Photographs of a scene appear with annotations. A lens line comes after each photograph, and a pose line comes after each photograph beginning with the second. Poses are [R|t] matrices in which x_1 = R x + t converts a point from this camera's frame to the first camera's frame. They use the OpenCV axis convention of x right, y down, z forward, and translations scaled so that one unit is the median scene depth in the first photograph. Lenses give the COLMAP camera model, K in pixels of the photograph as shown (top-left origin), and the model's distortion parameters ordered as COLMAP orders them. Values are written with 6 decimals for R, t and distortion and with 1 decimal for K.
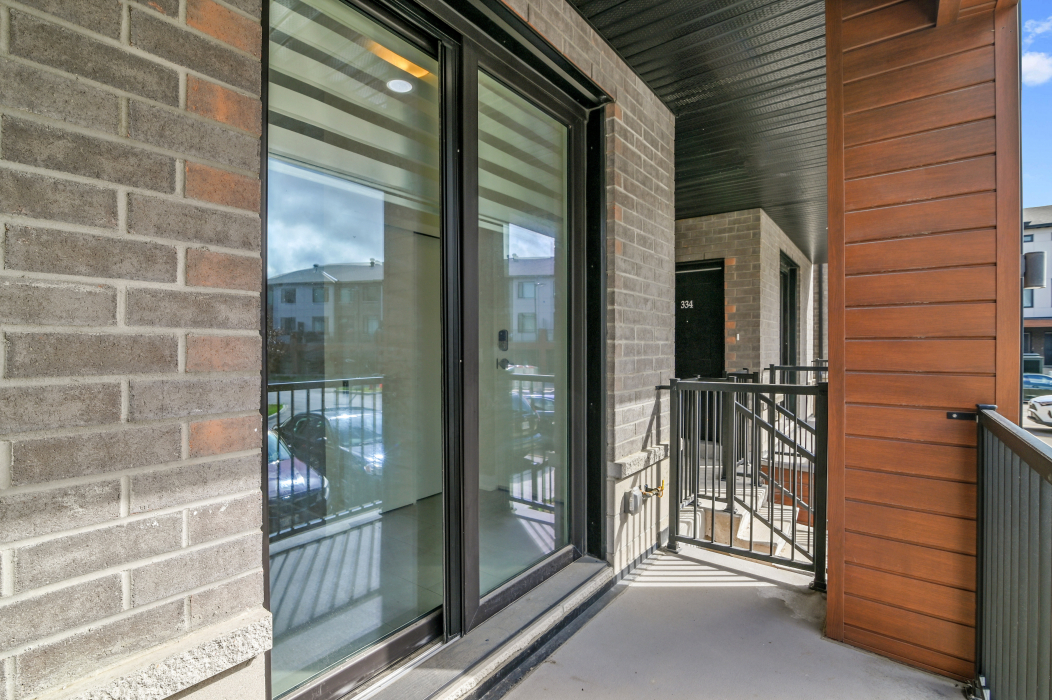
lens RADIAL K [[503.6, 0, 524.7], [0, 503.6, 348.0], [0, 0, 1]] dist [-0.013325, 0.001063]
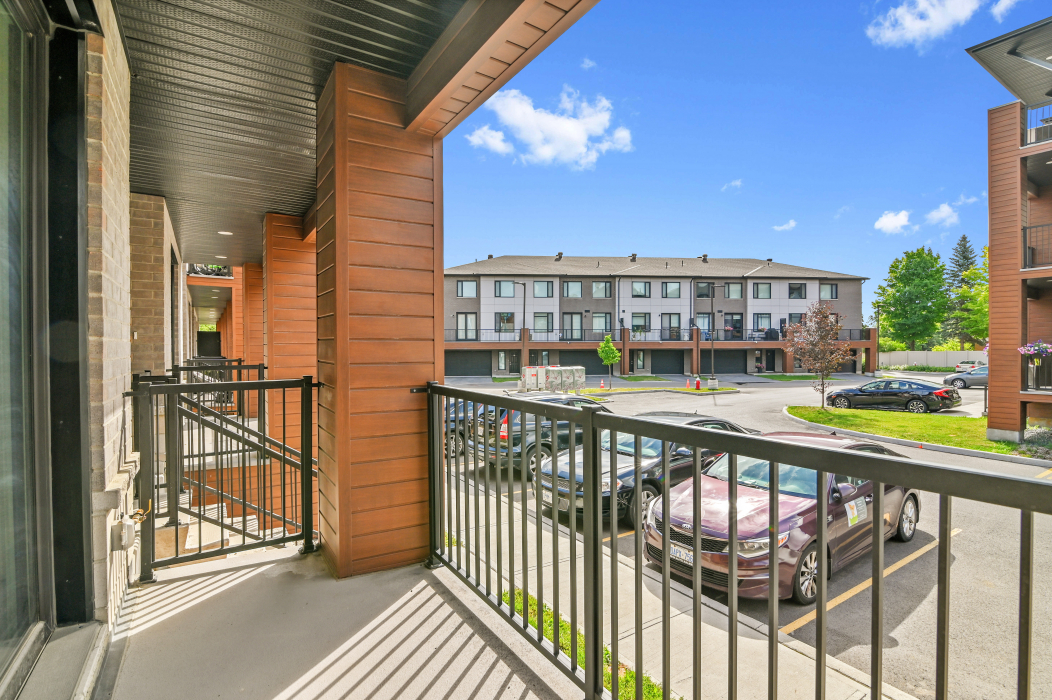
lens RADIAL K [[503.6, 0, 525.6], [0, 503.6, 347.5], [0, 0, 1]] dist [-0.013325, 0.001063]
pose [[0.346109, -0.000766, 0.938194, -0.323879], [0.003699, 0.999993, -0.000549, 0.003844], [-0.938187, 0.003660, 0.346109, 0.103420]]
